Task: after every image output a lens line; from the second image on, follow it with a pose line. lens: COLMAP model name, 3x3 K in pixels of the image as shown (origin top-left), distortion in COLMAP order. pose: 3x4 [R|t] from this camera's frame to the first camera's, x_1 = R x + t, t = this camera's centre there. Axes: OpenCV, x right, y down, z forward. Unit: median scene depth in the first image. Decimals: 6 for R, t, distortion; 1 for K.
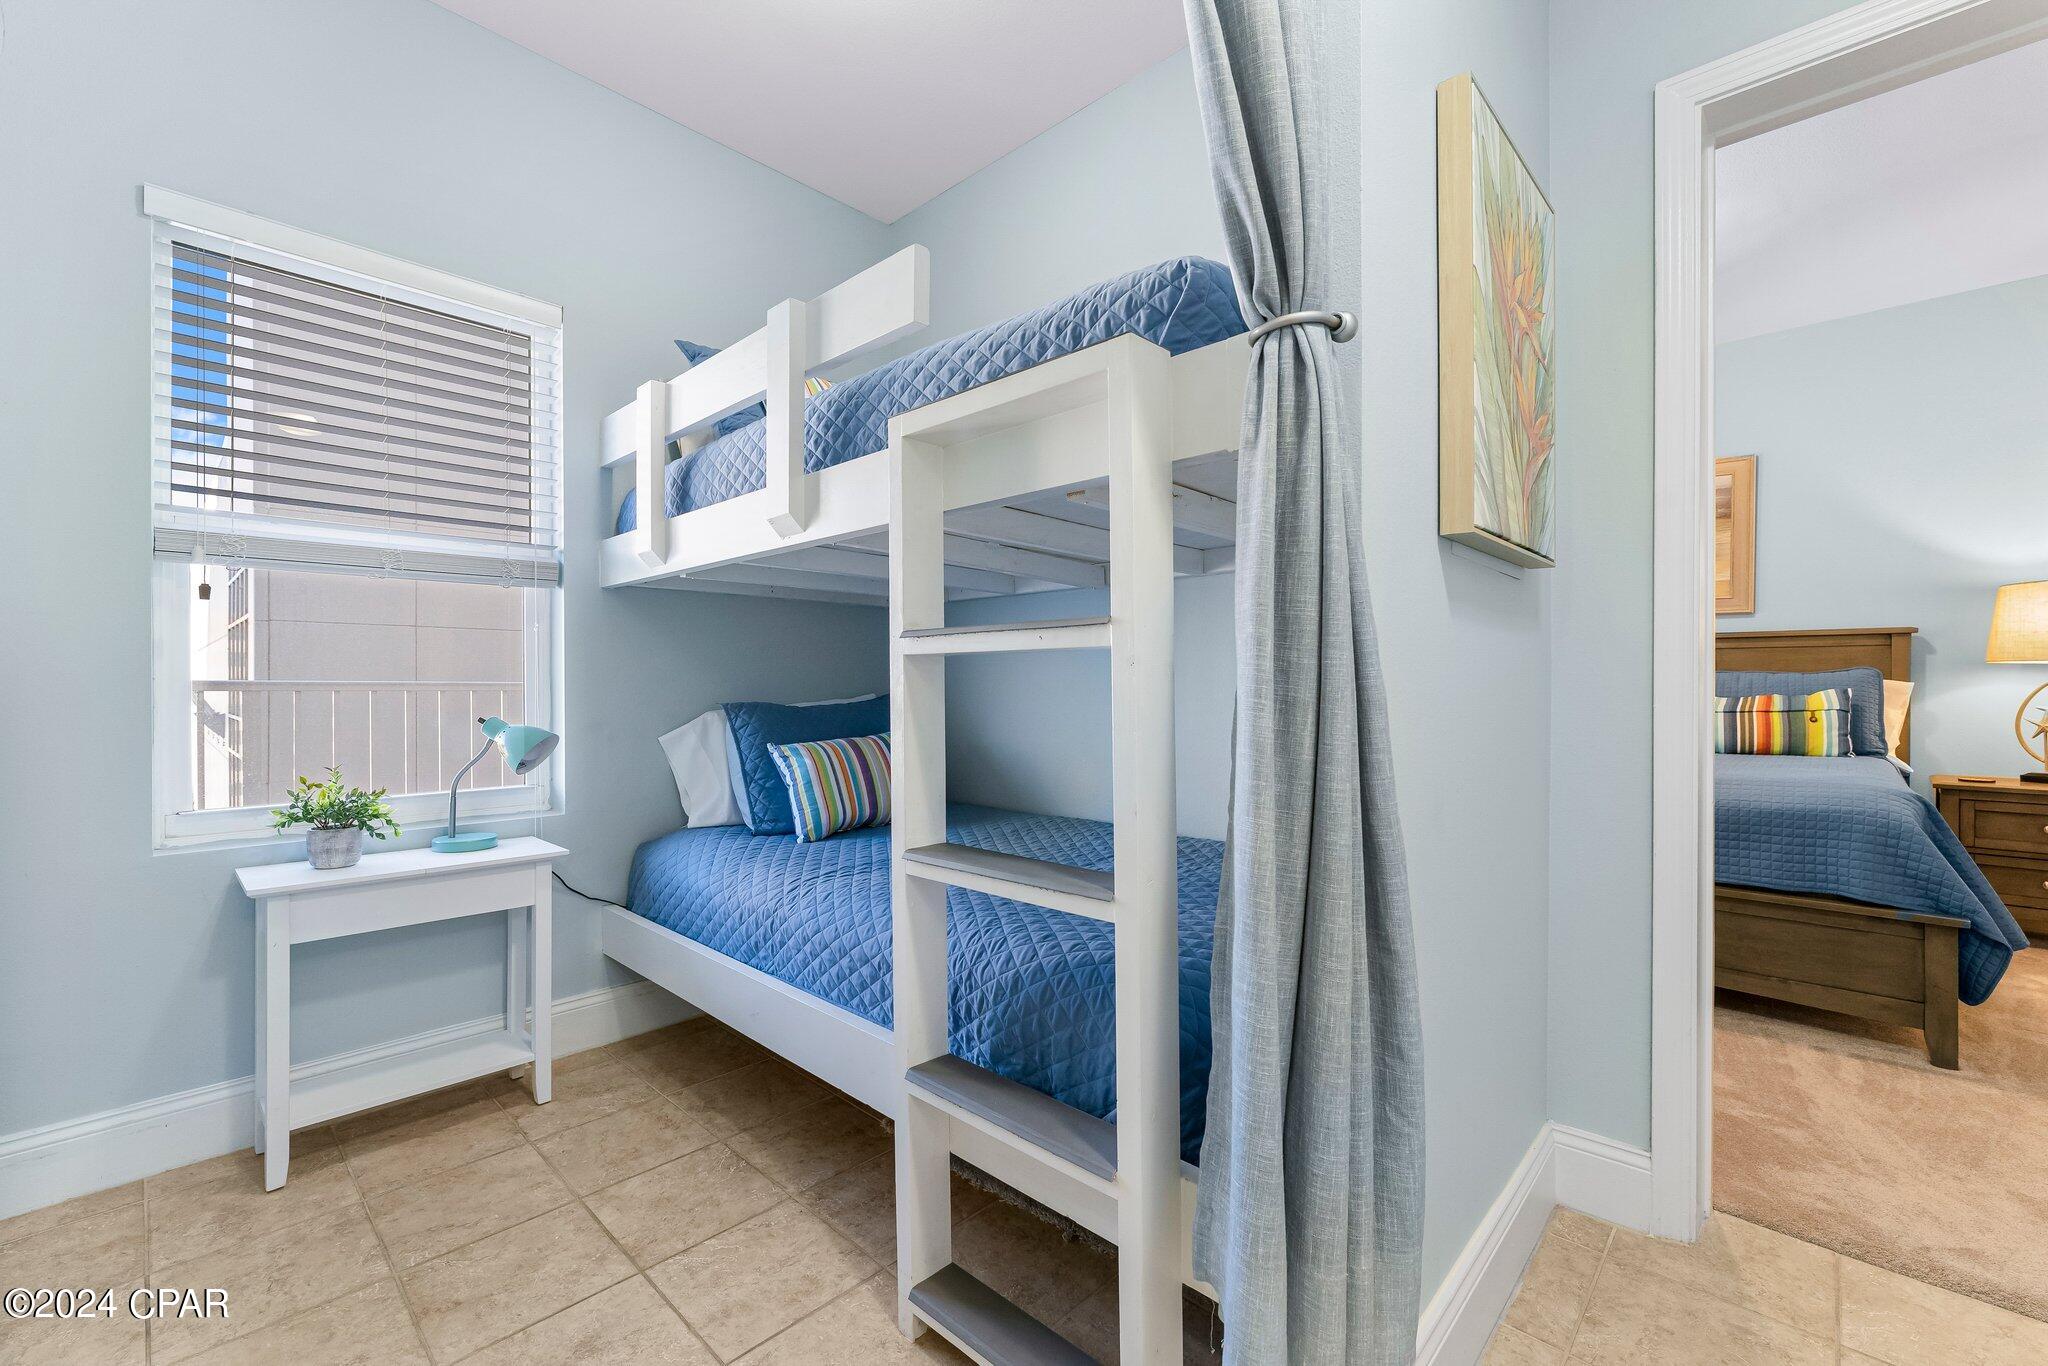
lens RADIAL K [[848.1, 0, 1020.9], [0, 848.1, 687.3], [0, 0, 1]] dist [-0.000659, -0.000006]
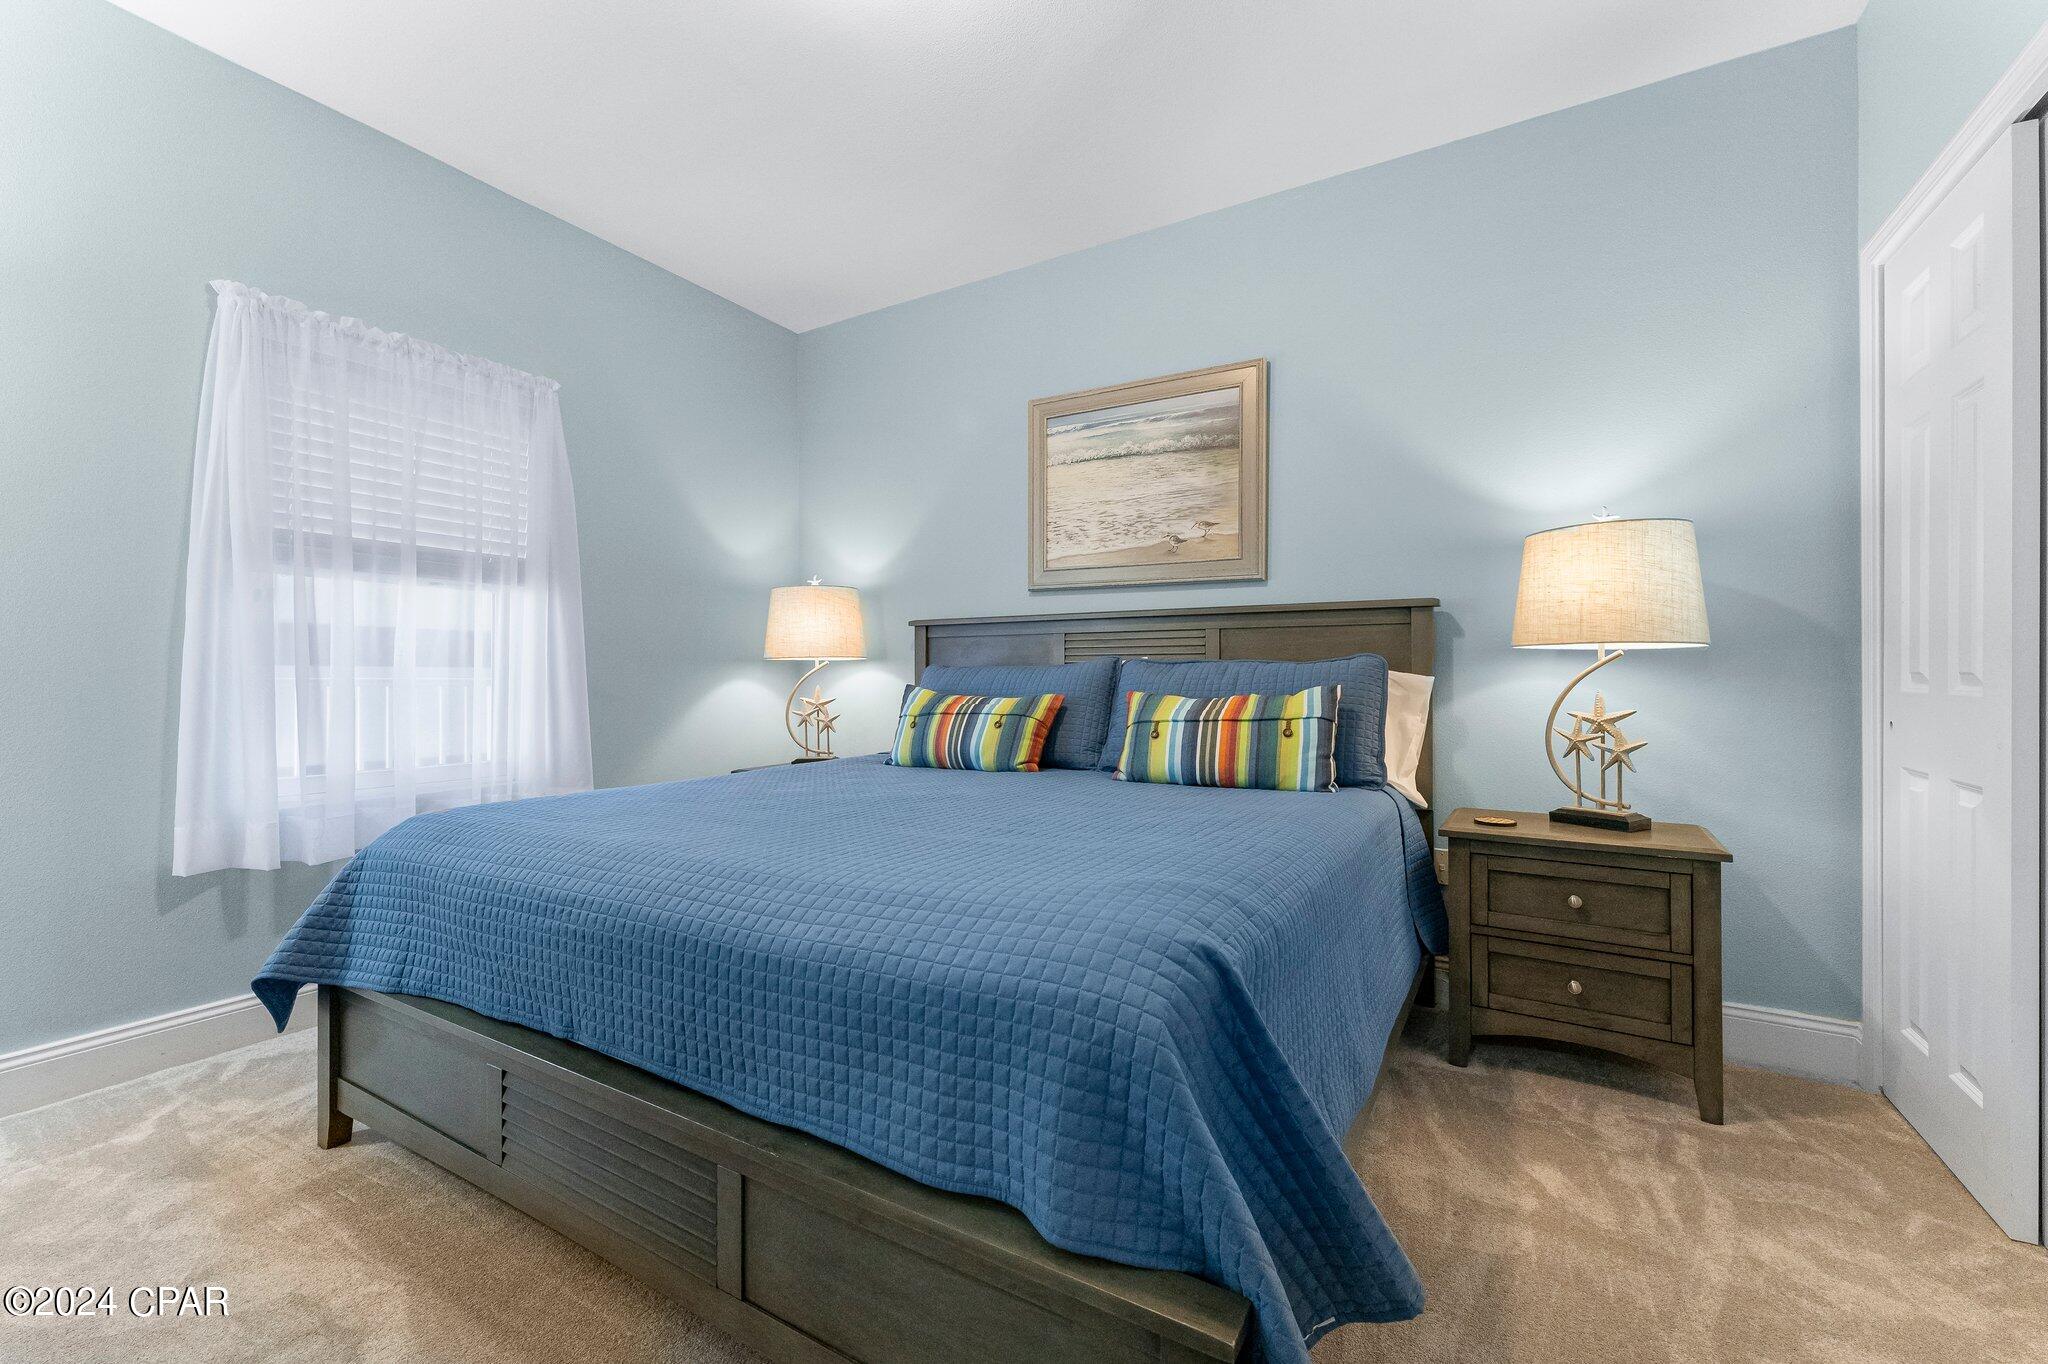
lens RADIAL K [[827.2, 0, 1022.9], [0, 827.2, 687.5], [0, 0, 1]] dist [-0.000246, 0.000383]
pose [[0.975297, 0.001287, 0.220894, 0.591550], [-0.001434, 0.999999, 0.000504, 0.003226], [-0.220893, -0.000808, 0.975298, 0.424116]]
